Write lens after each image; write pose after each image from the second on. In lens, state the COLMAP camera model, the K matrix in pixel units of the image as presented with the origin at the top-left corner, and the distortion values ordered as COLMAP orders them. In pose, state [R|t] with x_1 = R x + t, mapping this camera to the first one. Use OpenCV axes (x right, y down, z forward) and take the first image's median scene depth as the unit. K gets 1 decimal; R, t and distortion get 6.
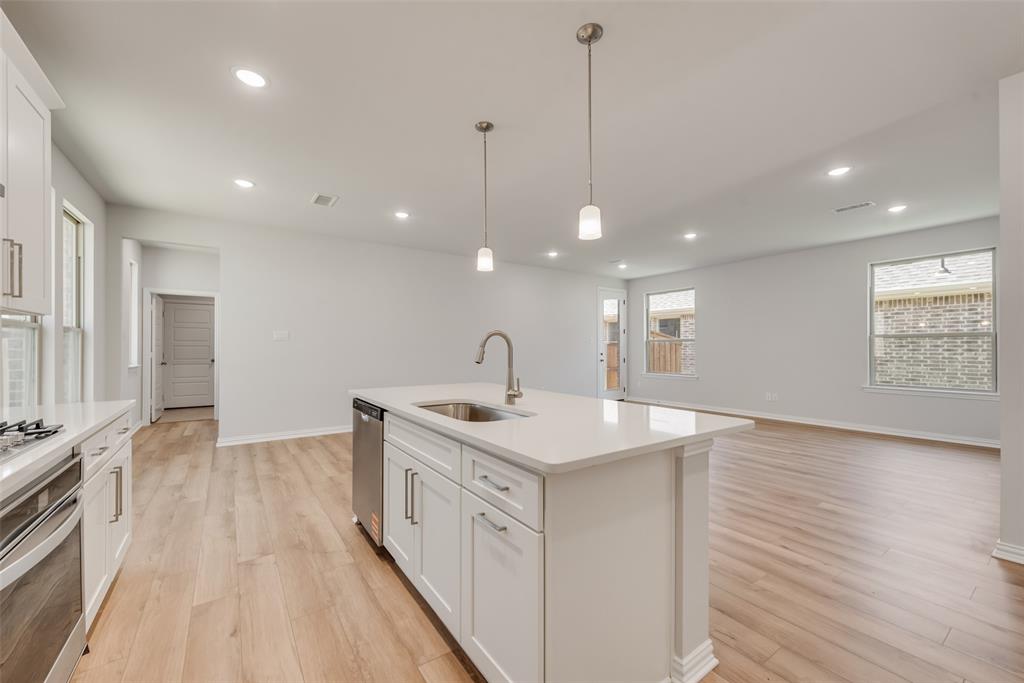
lens RADIAL K [[401.9, 0, 507.7], [0, 401.9, 345.0], [0, 0, 1]] dist [0.011516, -0.003501]
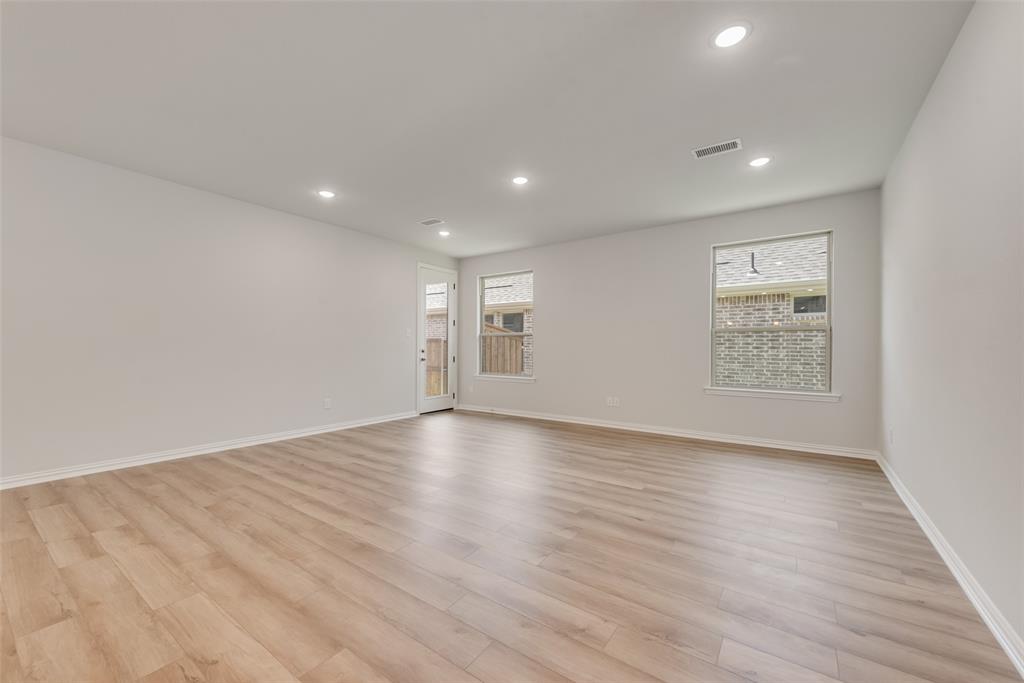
lens RADIAL K [[401.9, 0, 507.7], [0, 401.9, 345.0], [0, 0, 1]] dist [0.011516, -0.003501]
pose [[0.941589, 0.006759, 0.336697, 0.143109], [-0.007286, 0.999973, 0.000303, 0.010411], [-0.336686, -0.002738, 0.941613, 0.249316]]
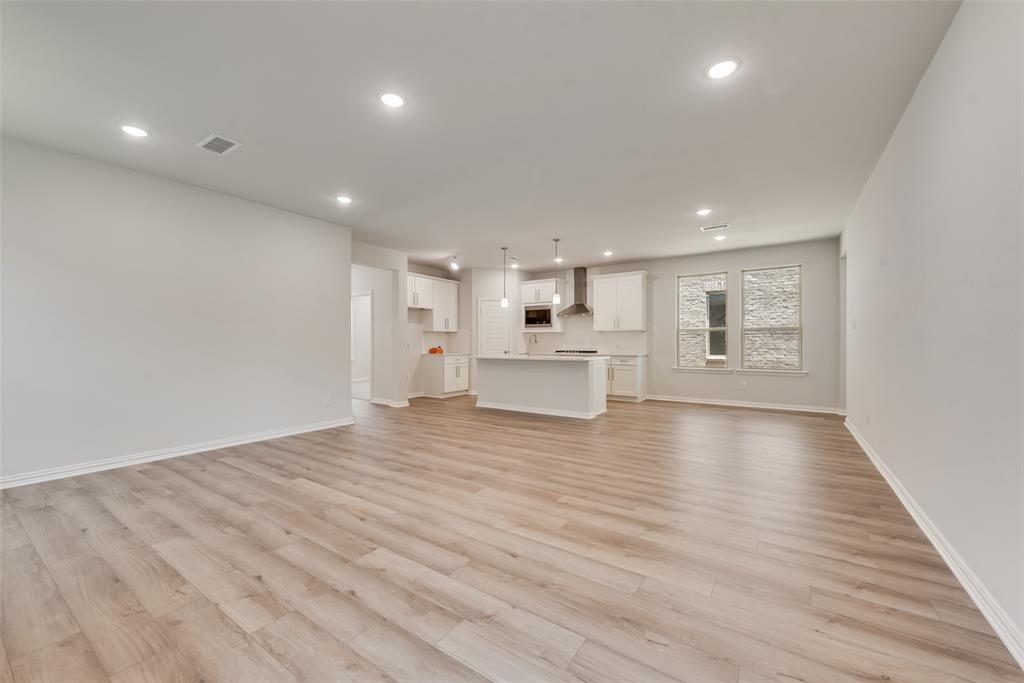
lens RADIAL K [[399.7, 0, 509.1], [0, 399.7, 340.7], [0, 0, 1]] dist [0.011910, -0.003716]
pose [[-0.934425, 0.000124, -0.356159, 0.354801], [0.004013, 0.999940, -0.010181, 0.015088], [0.356137, -0.010942, -0.934370, 1.075823]]
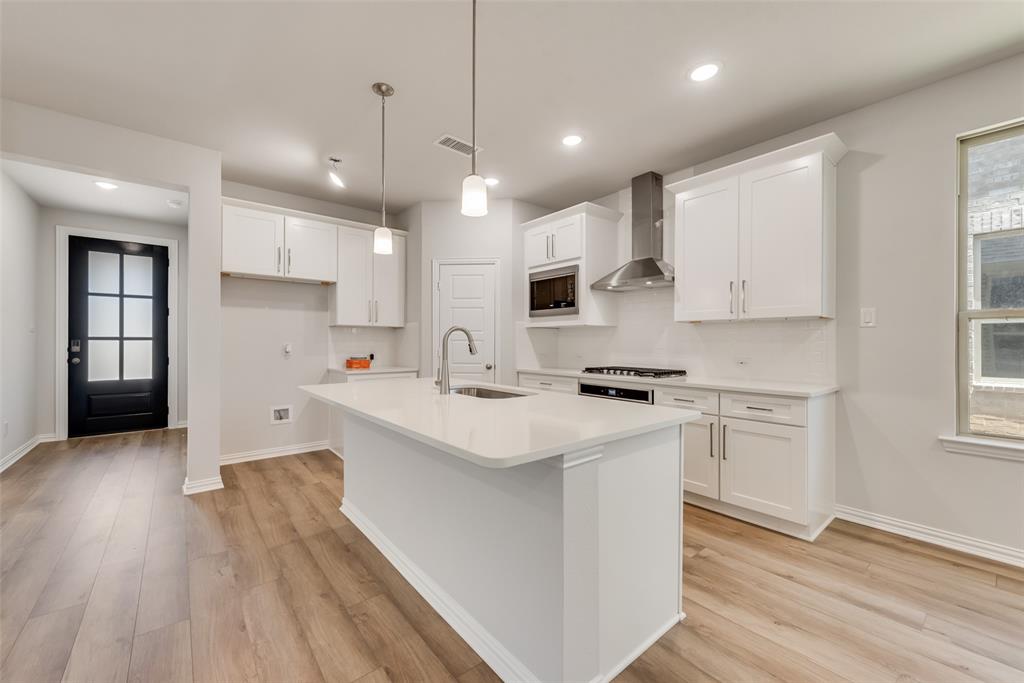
lens RADIAL K [[399.7, 0, 509.1], [0, 399.7, 340.7], [0, 0, 1]] dist [0.011910, -0.003716]
pose [[-0.996546, -0.001498, -0.083029, -0.020640], [-0.000826, 0.999967, -0.008130, 0.003383], [0.083038, -0.008033, -0.996514, 0.576523]]
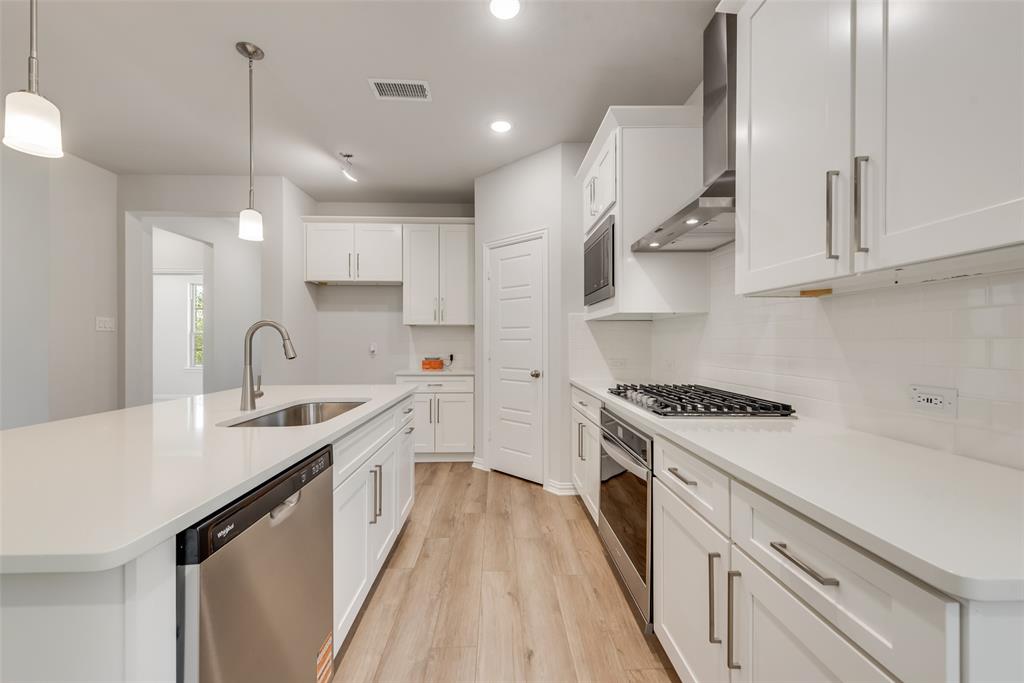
lens RADIAL K [[399.7, 0, 509.1], [0, 399.7, 340.7], [0, 0, 1]] dist [0.011910, -0.003716]
pose [[-0.838895, 0.001972, 0.544290, -0.245332], [-0.002401, 0.999970, -0.007323, 0.002897], [-0.544288, -0.007450, -0.838865, 0.388344]]
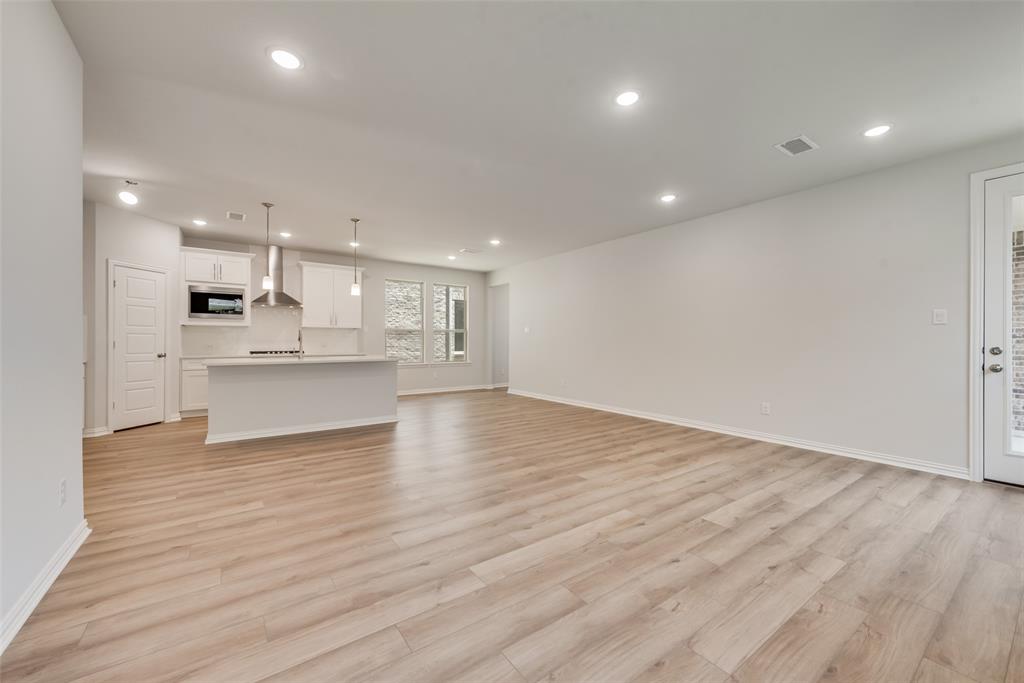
lens RADIAL K [[399.7, 0, 509.1], [0, 399.7, 340.7], [0, 0, 1]] dist [0.011910, -0.003716]
pose [[0.013260, -0.001162, -0.999911, 0.668142], [0.003189, 0.999994, -0.001120, 0.012223], [0.999907, -0.003174, 0.013263, 0.613352]]
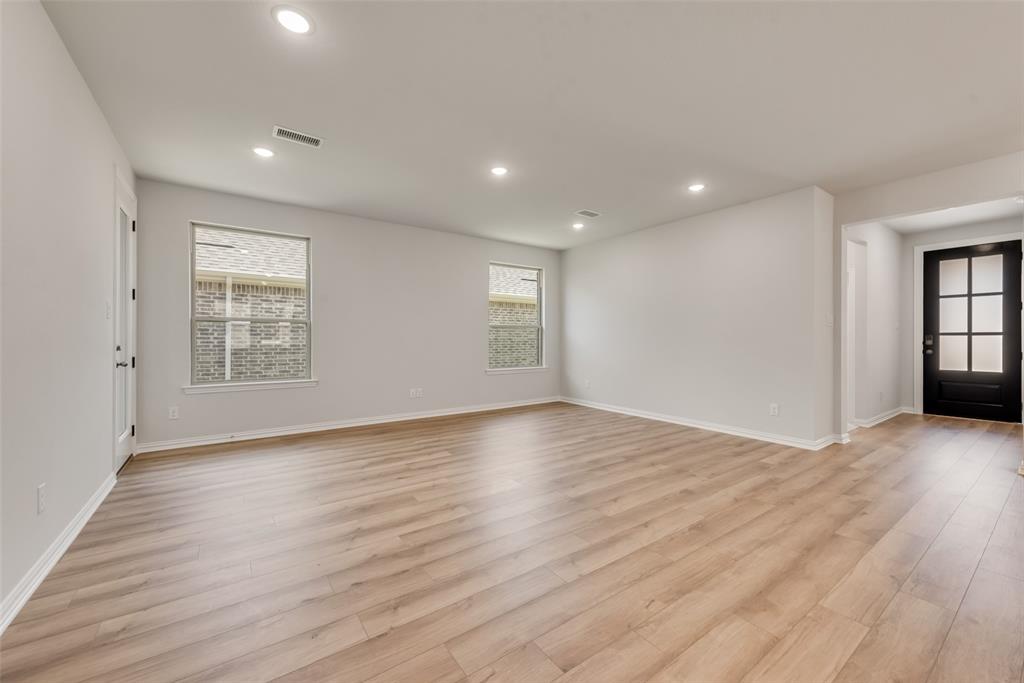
lens RADIAL K [[399.7, 0, 509.1], [0, 399.7, 340.7], [0, 0, 1]] dist [0.011910, -0.003716]
pose [[-0.010697, -0.003235, 0.999938, -0.166887], [-0.008227, 0.999961, 0.003147, 0.012312], [-0.999909, -0.008193, -0.010723, 0.711177]]
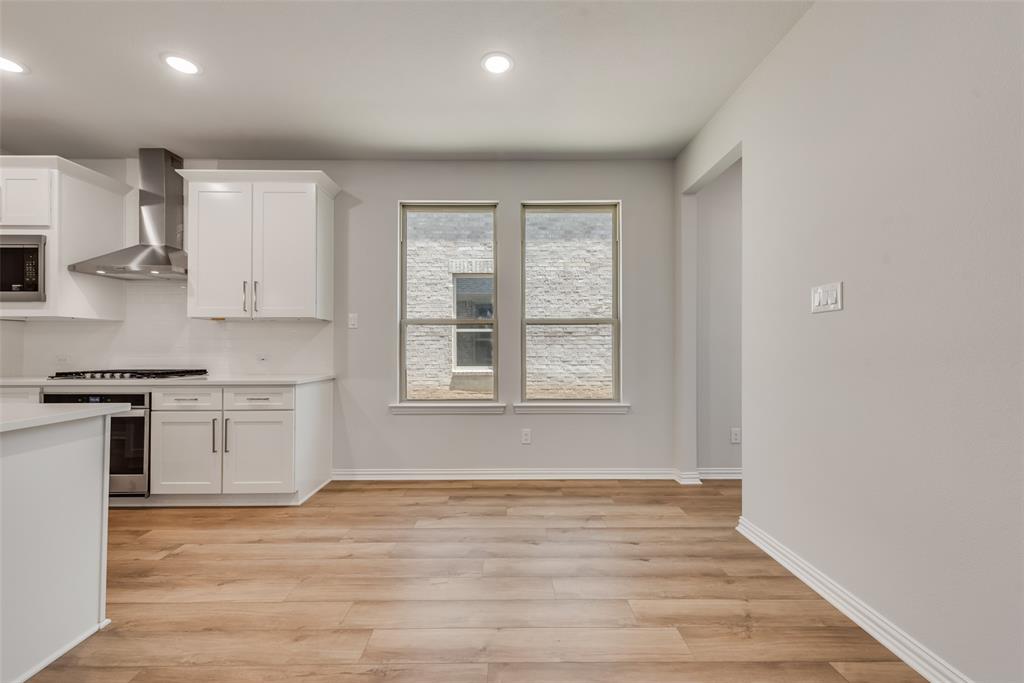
lens RADIAL K [[401.9, 0, 507.7], [0, 401.9, 345.0], [0, 0, 1]] dist [0.011516, -0.003501]
pose [[-0.564603, -0.004652, -0.825349, -0.079338], [0.005545, 0.999940, -0.009430, 0.012414], [0.825344, -0.009900, -0.564543, 0.655557]]
